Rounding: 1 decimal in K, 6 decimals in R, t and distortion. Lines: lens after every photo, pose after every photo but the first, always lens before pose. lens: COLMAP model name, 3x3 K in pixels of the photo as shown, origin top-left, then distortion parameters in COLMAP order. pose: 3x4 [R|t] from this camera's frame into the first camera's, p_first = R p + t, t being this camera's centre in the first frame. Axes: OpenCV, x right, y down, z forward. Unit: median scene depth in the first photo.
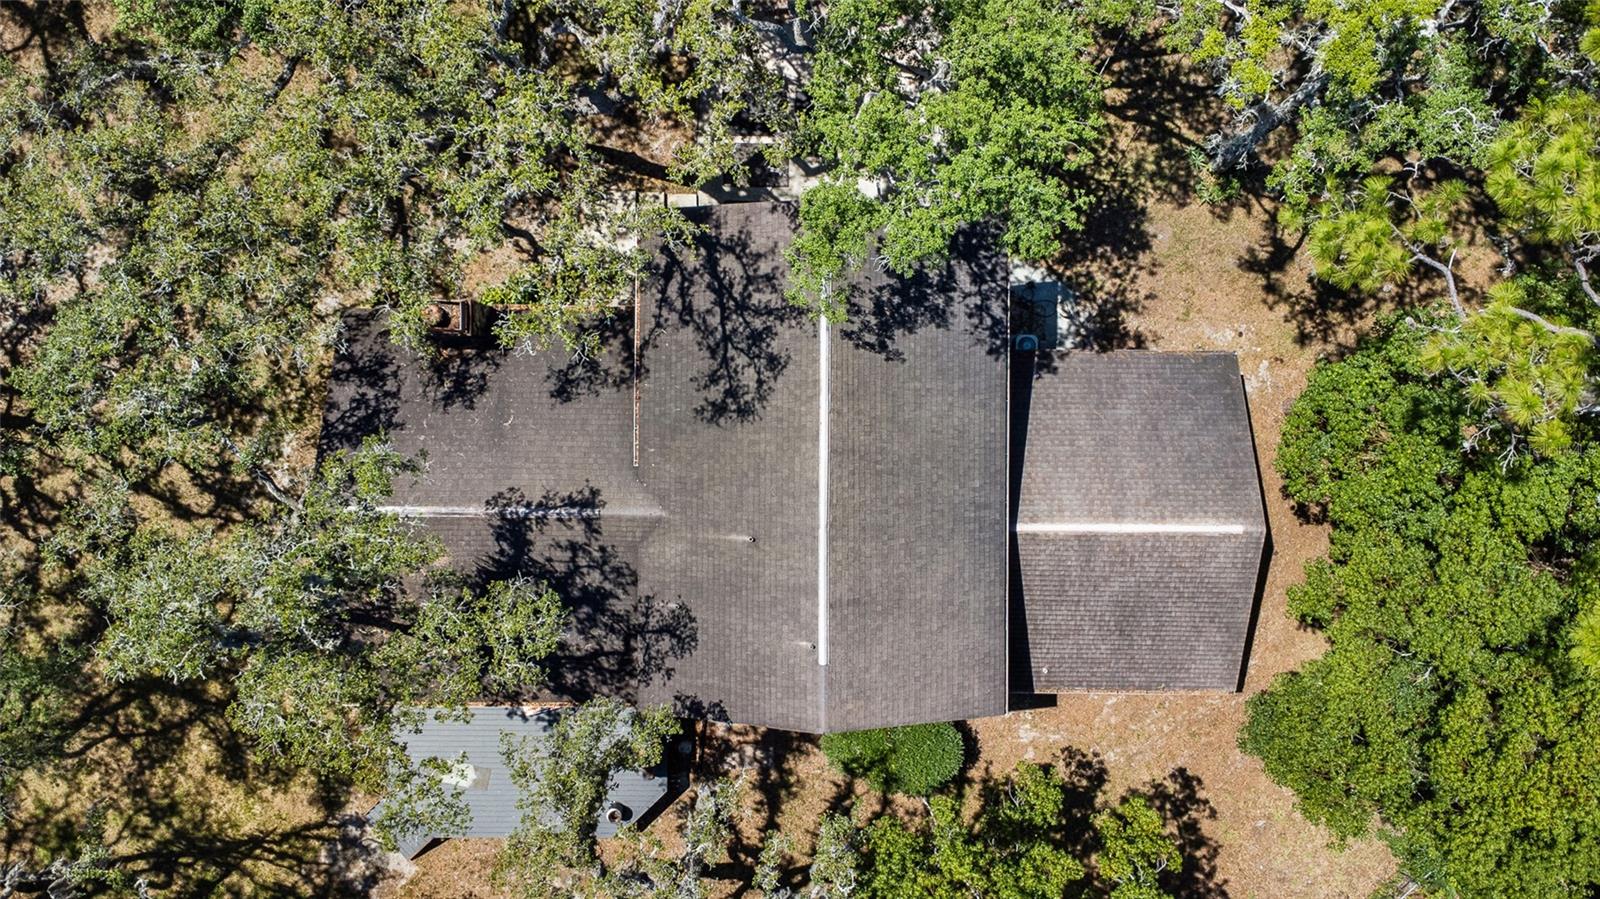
lens RADIAL K [[1535.6, 0, 802.5], [0, 1535.6, 447.2], [0, 0, 1]] dist [0.058162, 0.003317]
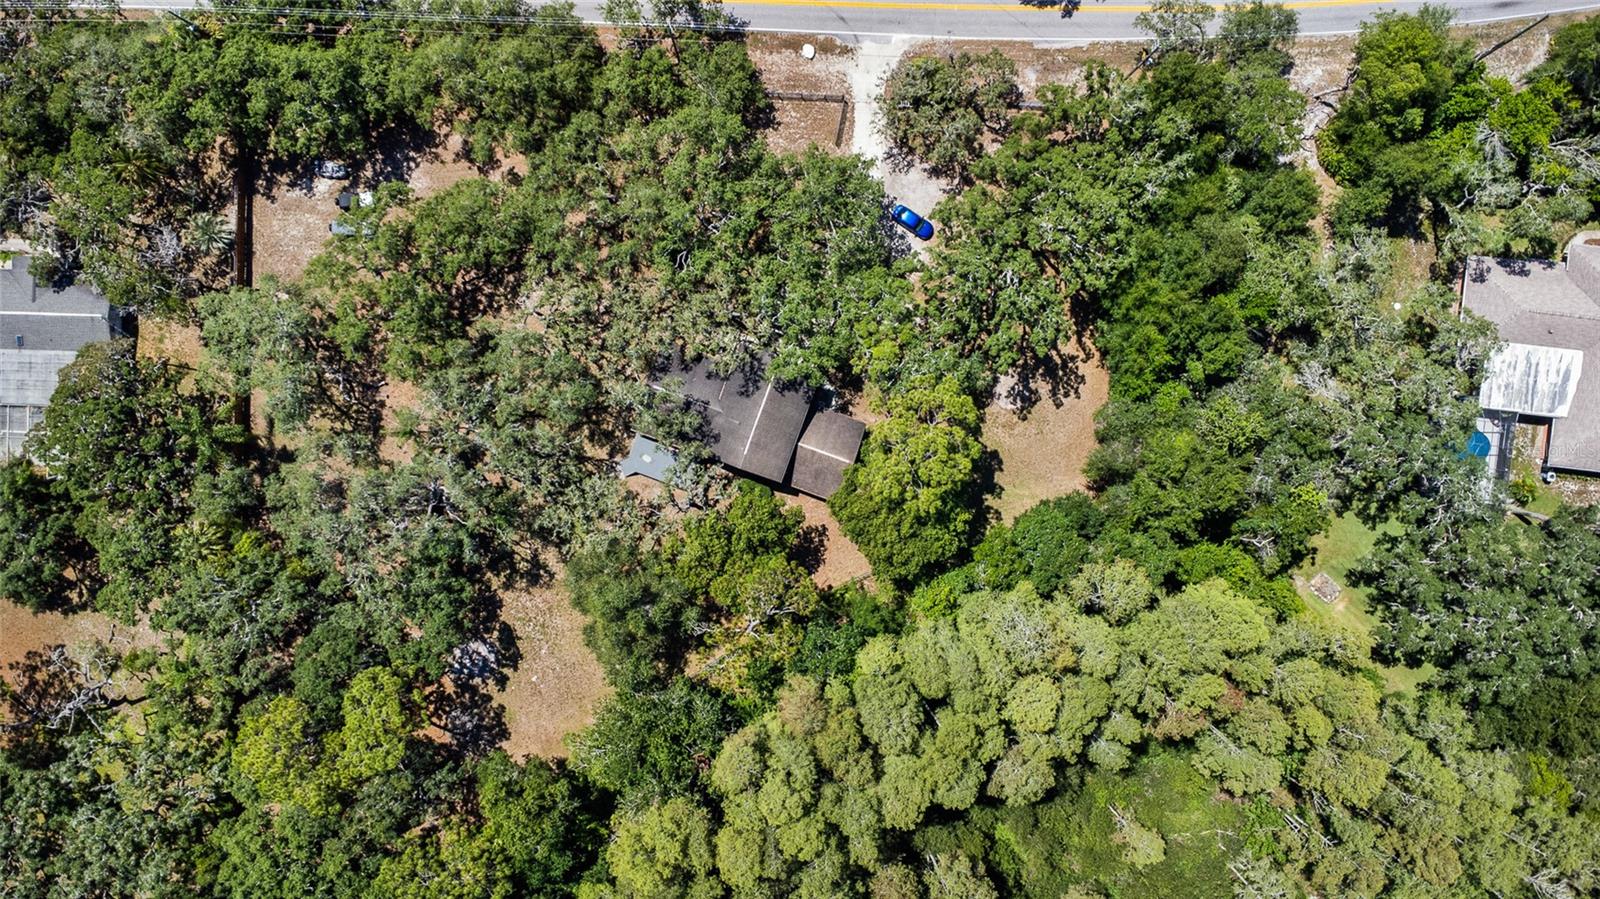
lens RADIAL K [[1535.6, 0, 799.6], [0, 1535.6, 449.3], [0, 0, 1]] dist [0.058162, 0.003317]
pose [[0.940761, 0.338995, 0.007217, 0.114289], [-0.338891, 0.940741, -0.012604, 0.117057], [-0.011062, 0.009411, 0.999895, -3.175103]]
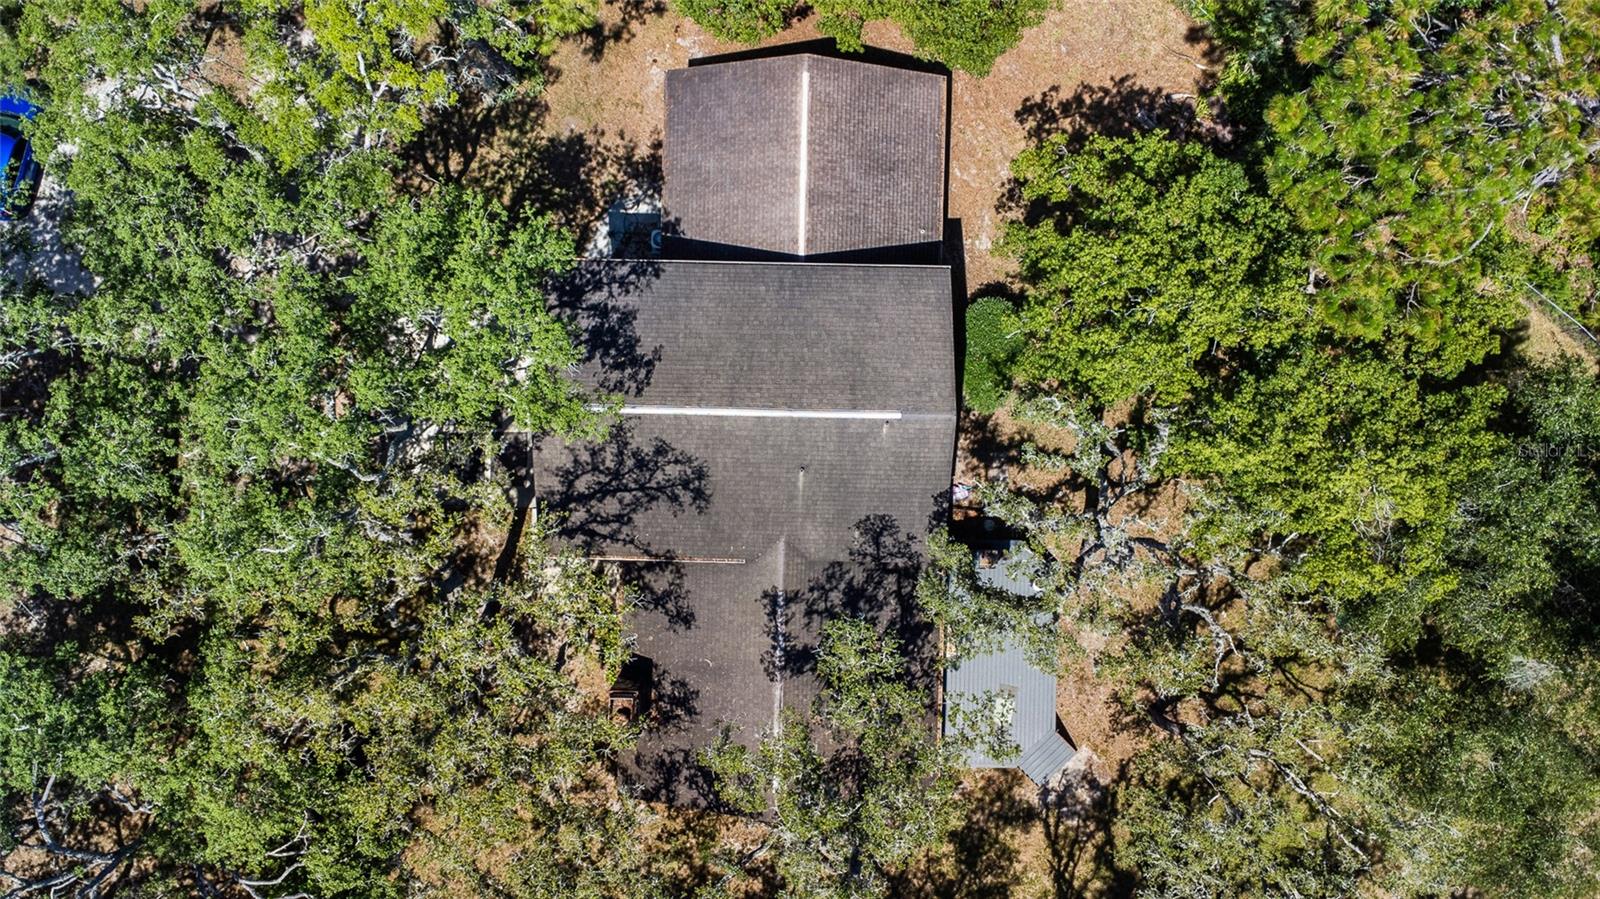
lens RADIAL K [[1535.6, 0, 832.7], [0, 1535.6, 428.6], [0, 0, 1]] dist [0.058162, 0.003317]
pose [[0.016403, -0.999723, -0.016904, 0.020921], [0.999861, 0.016349, 0.003311, 0.074770], [-0.003034, -0.016956, 0.999852, -0.237104]]
